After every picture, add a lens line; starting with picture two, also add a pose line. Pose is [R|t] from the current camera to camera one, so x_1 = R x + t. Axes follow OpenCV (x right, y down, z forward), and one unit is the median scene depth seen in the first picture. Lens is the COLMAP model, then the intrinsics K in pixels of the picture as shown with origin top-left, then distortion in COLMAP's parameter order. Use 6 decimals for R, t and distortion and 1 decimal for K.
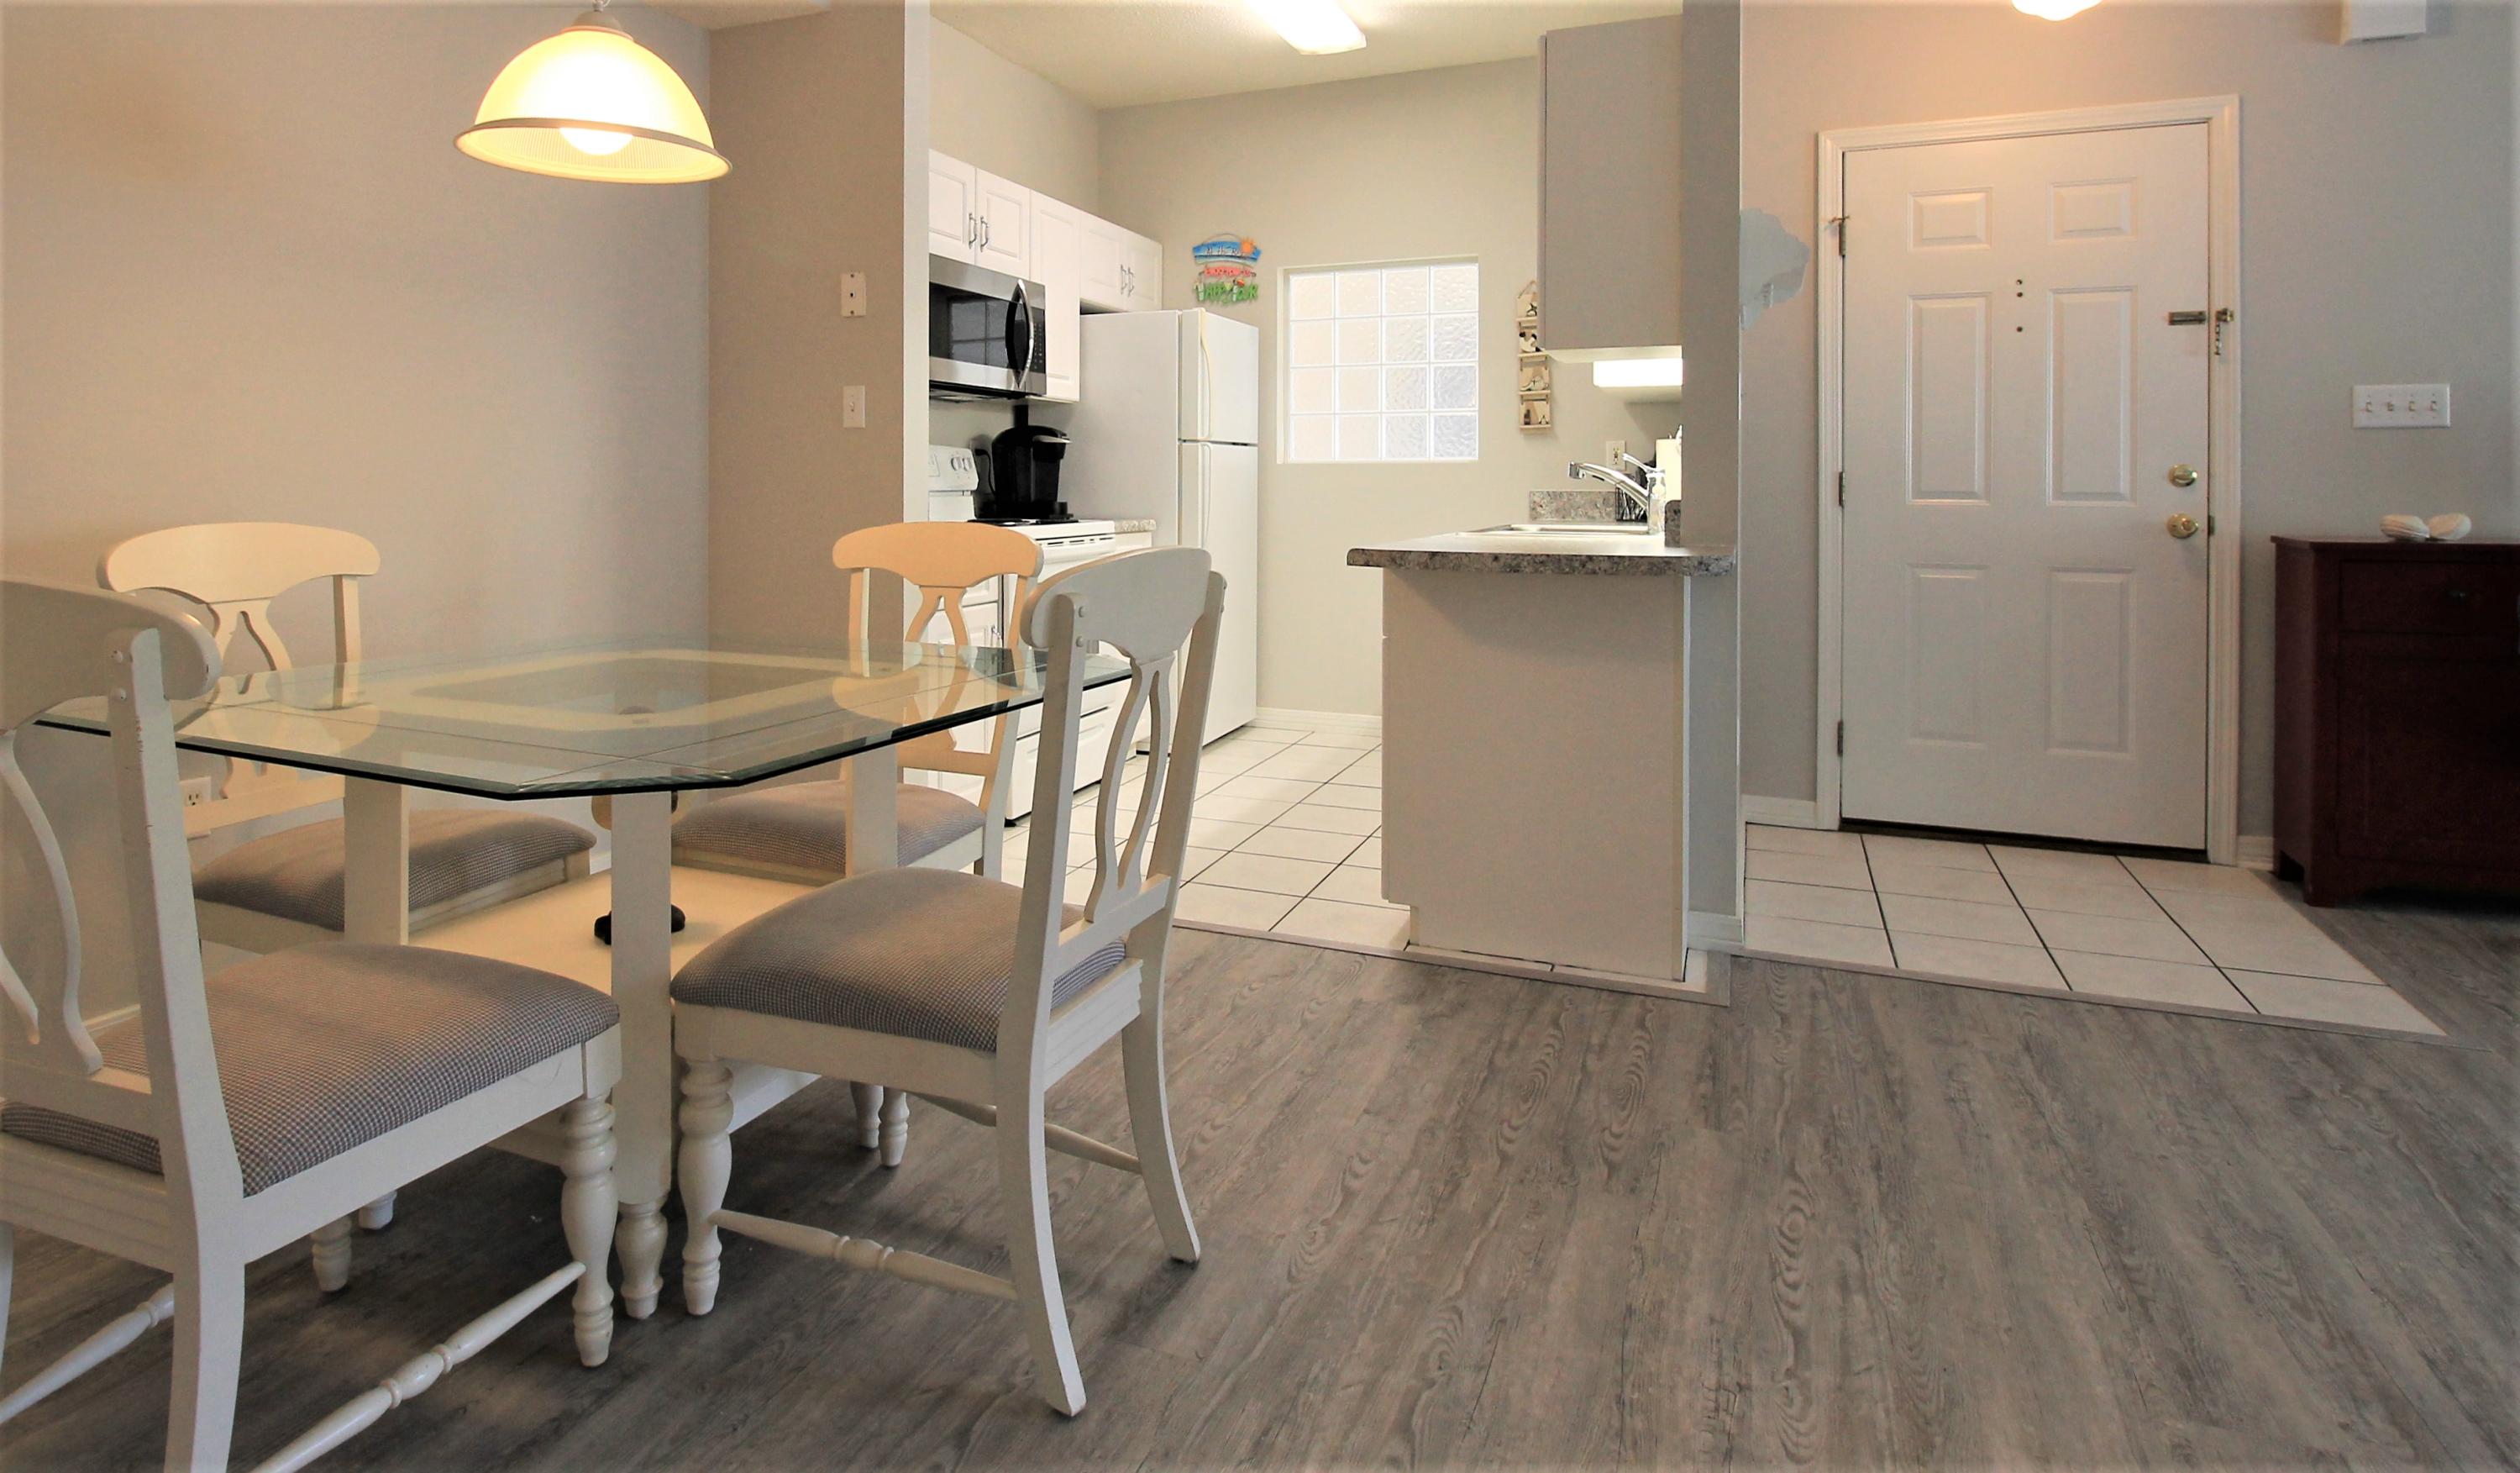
lens RADIAL K [[1382.8, 0, 1120.9], [0, 1382.8, 477.8], [0, 0, 1]] dist [-0.011198, -0.000989]
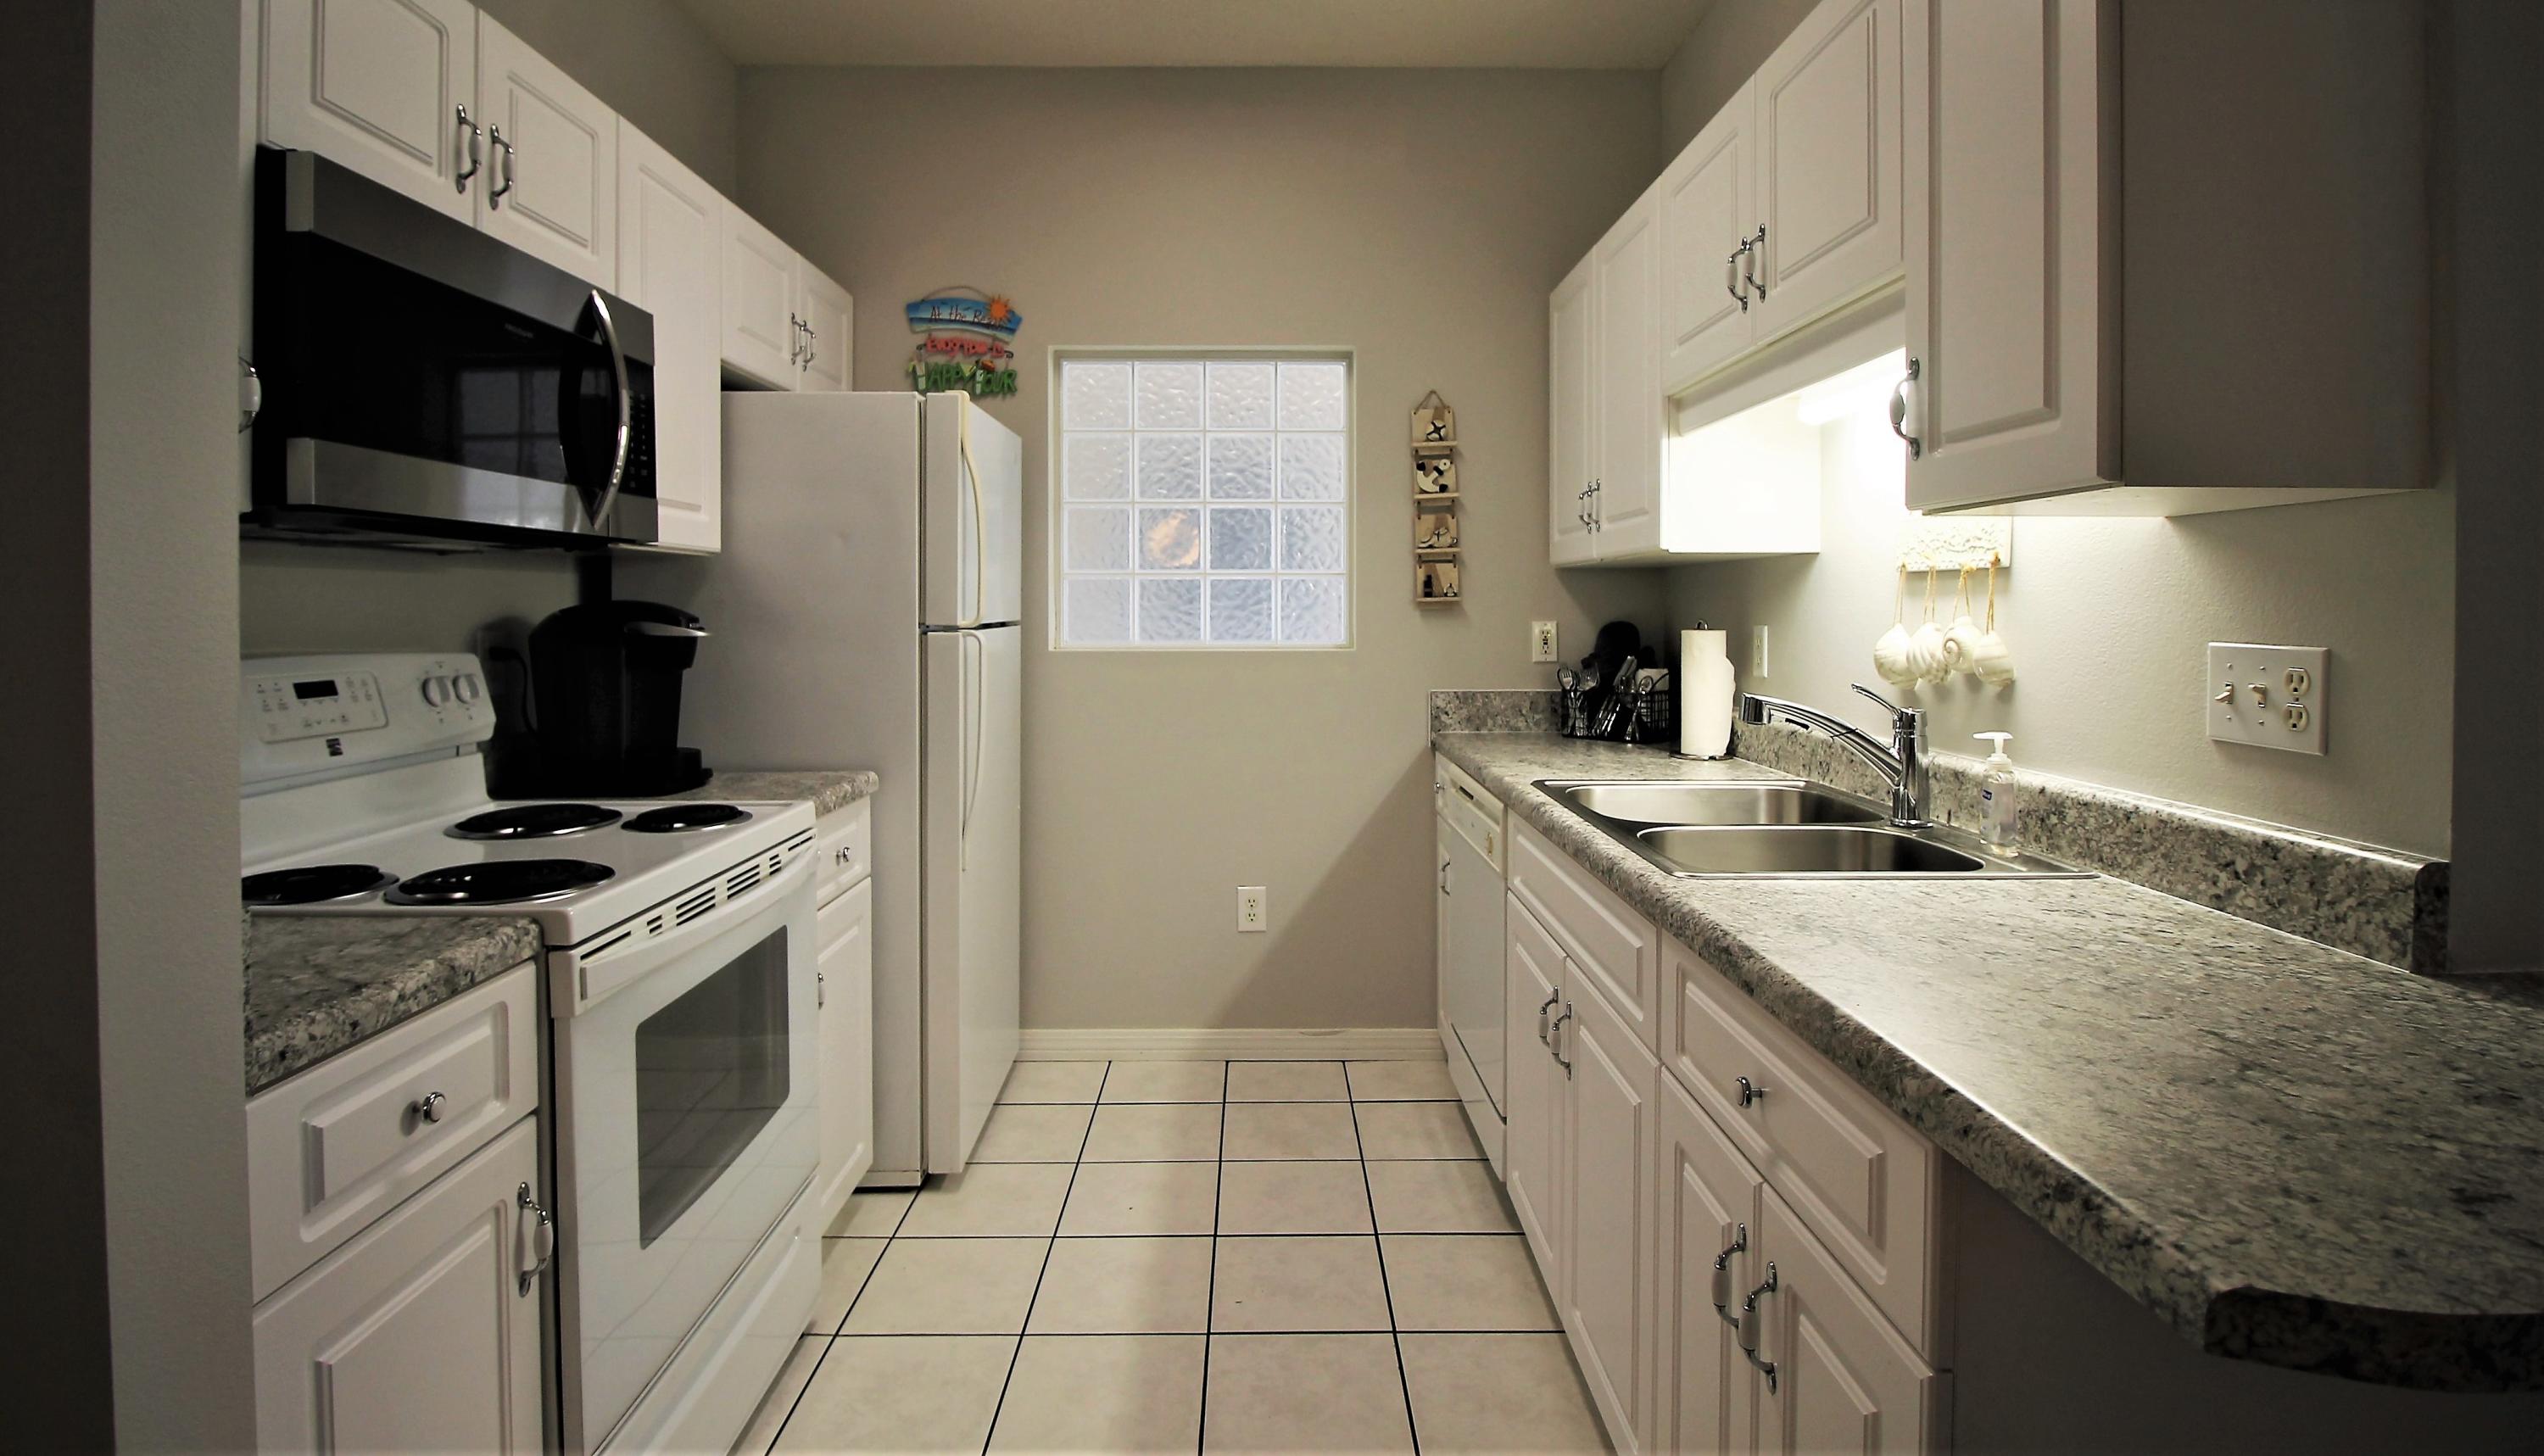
lens RADIAL K [[1203.4, 0, 1274.3], [0, 1203.4, 617.3], [0, 0, 1]] dist [-0.001016, -0.008385]
pose [[0.901359, -0.006460, 0.433024, -0.039107], [0.000044, 0.999890, 0.014825, -0.037425], [-0.433073, -0.013343, 0.901260, 0.491670]]
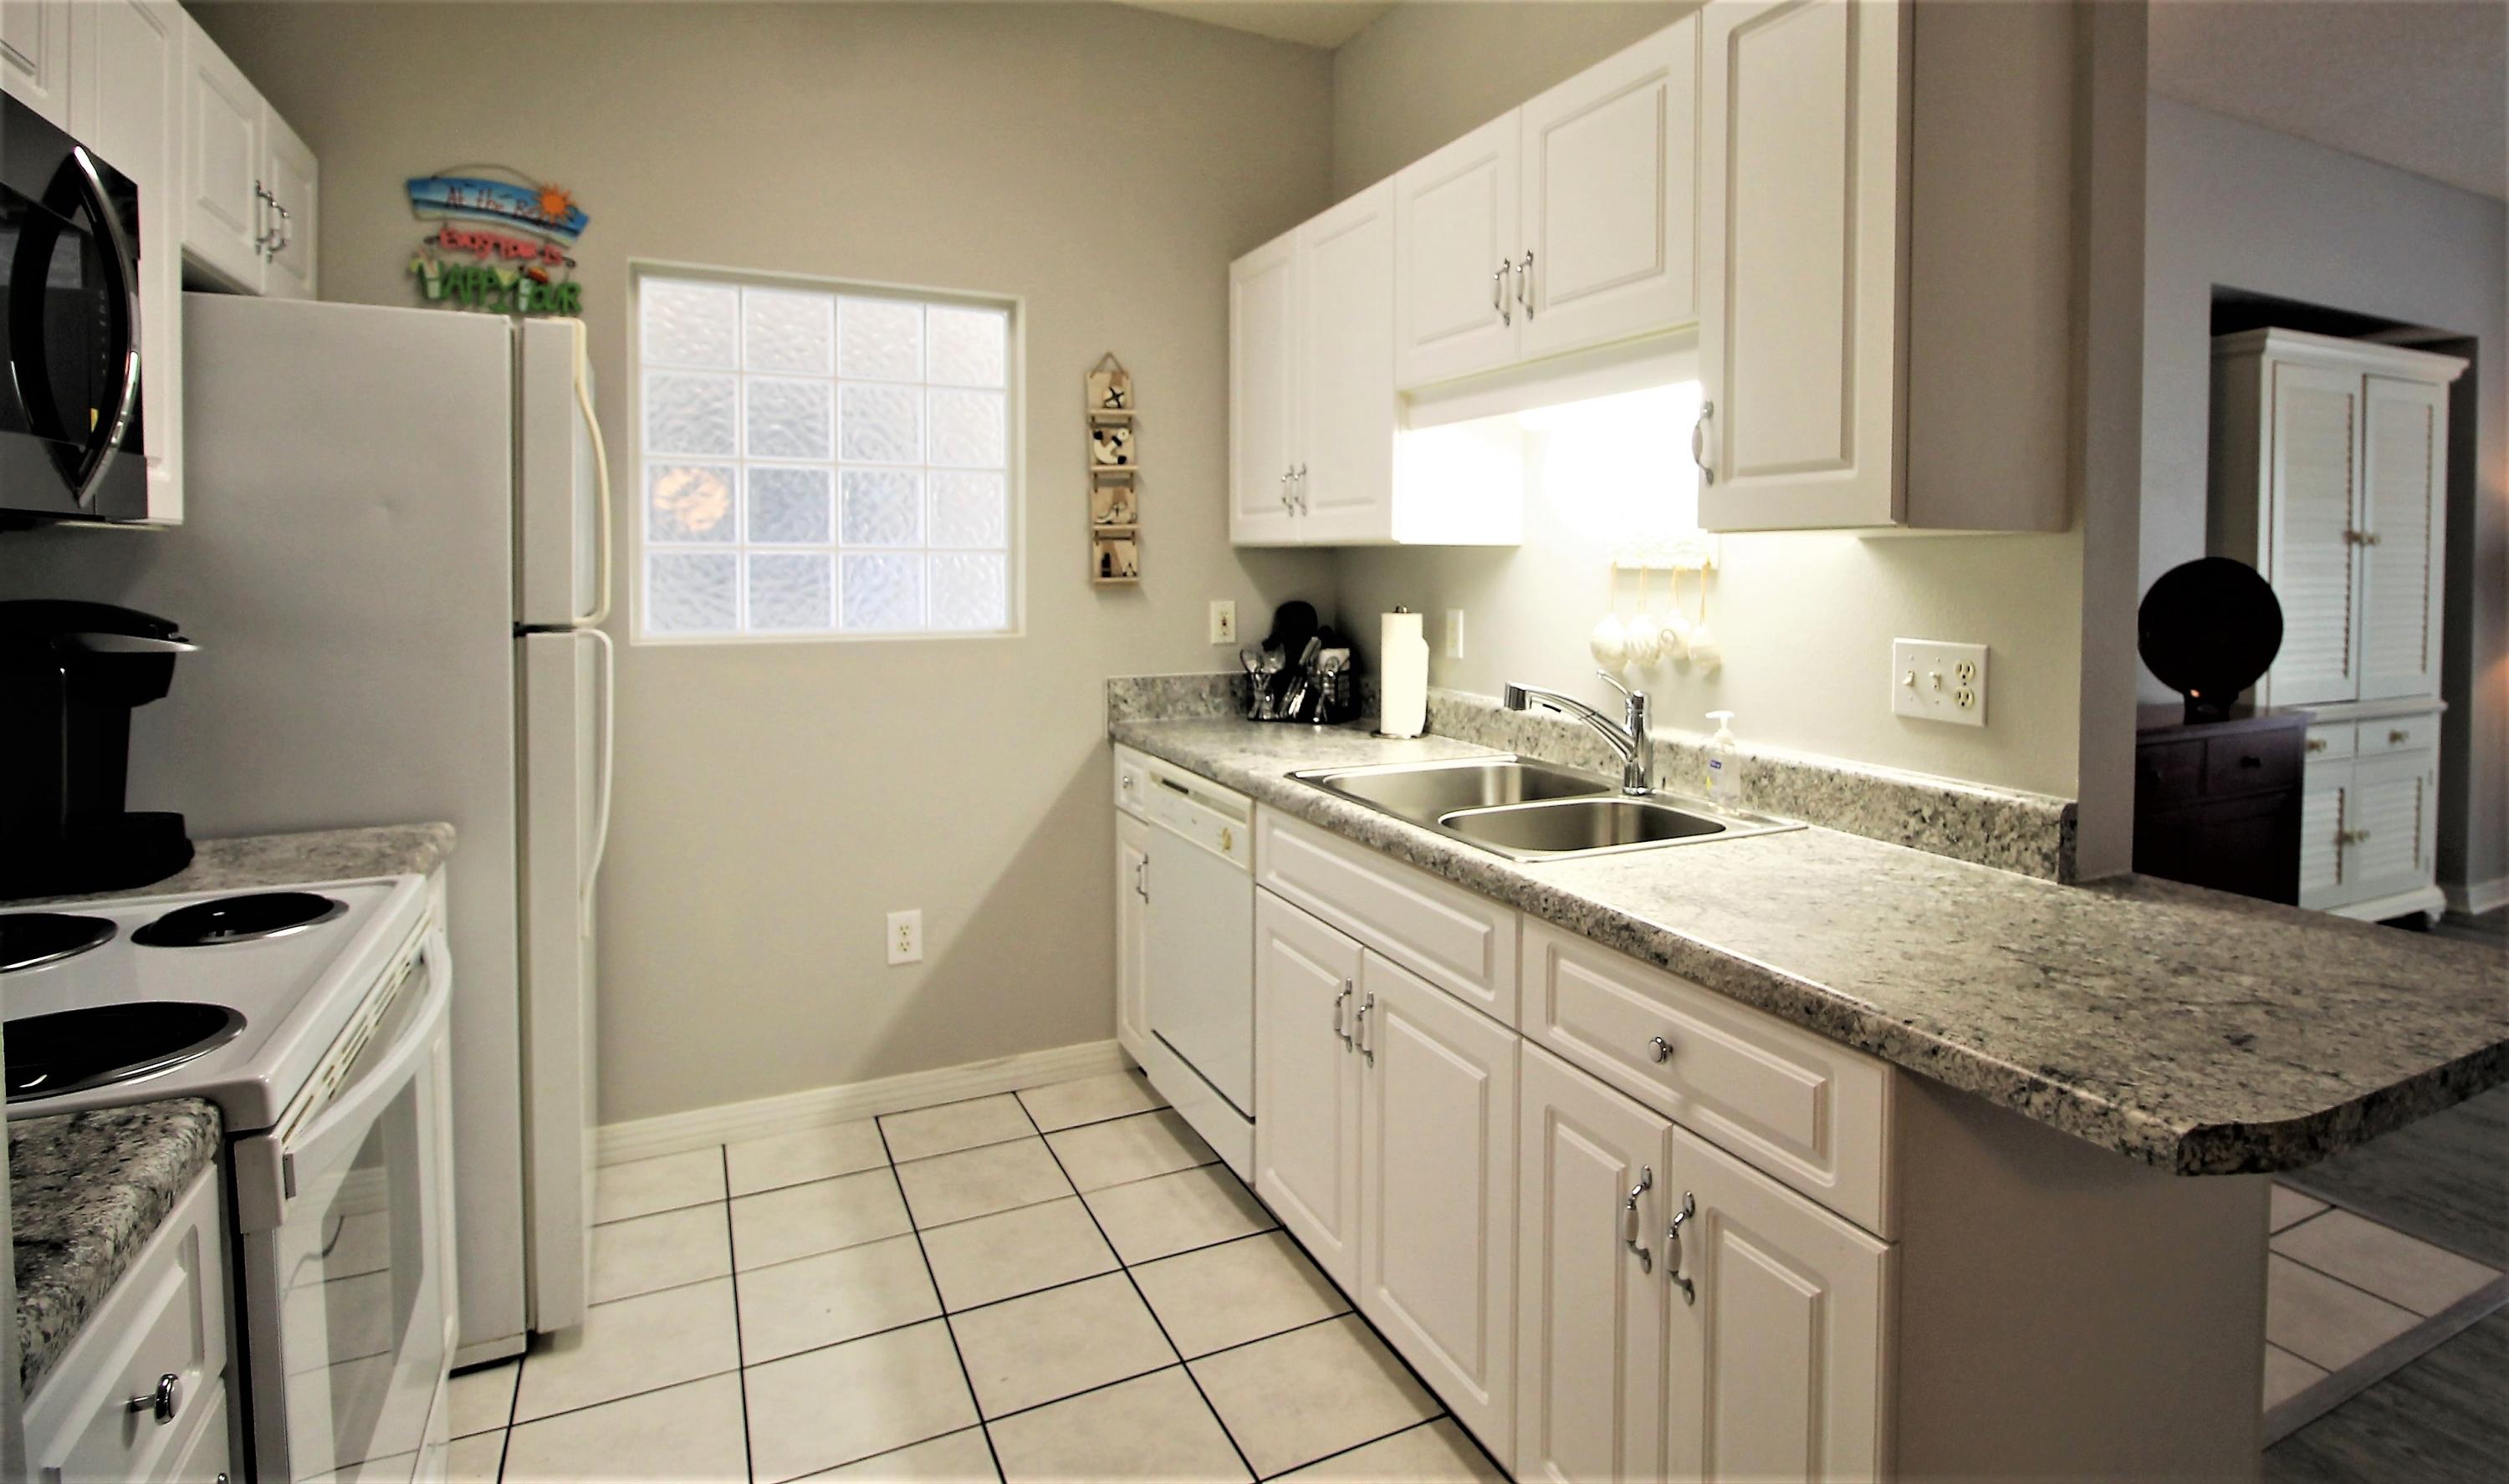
lens RADIAL K [[1303.8, 0, 1387.5], [0, 1303.8, 596.9], [0, 0, 1]] dist [0.001159, -0.007952]
pose [[0.593611, -0.021382, 0.804468, -0.118980], [-0.008504, 0.999424, 0.032839, -0.050690], [-0.804707, -0.026335, 0.593088, 0.538837]]
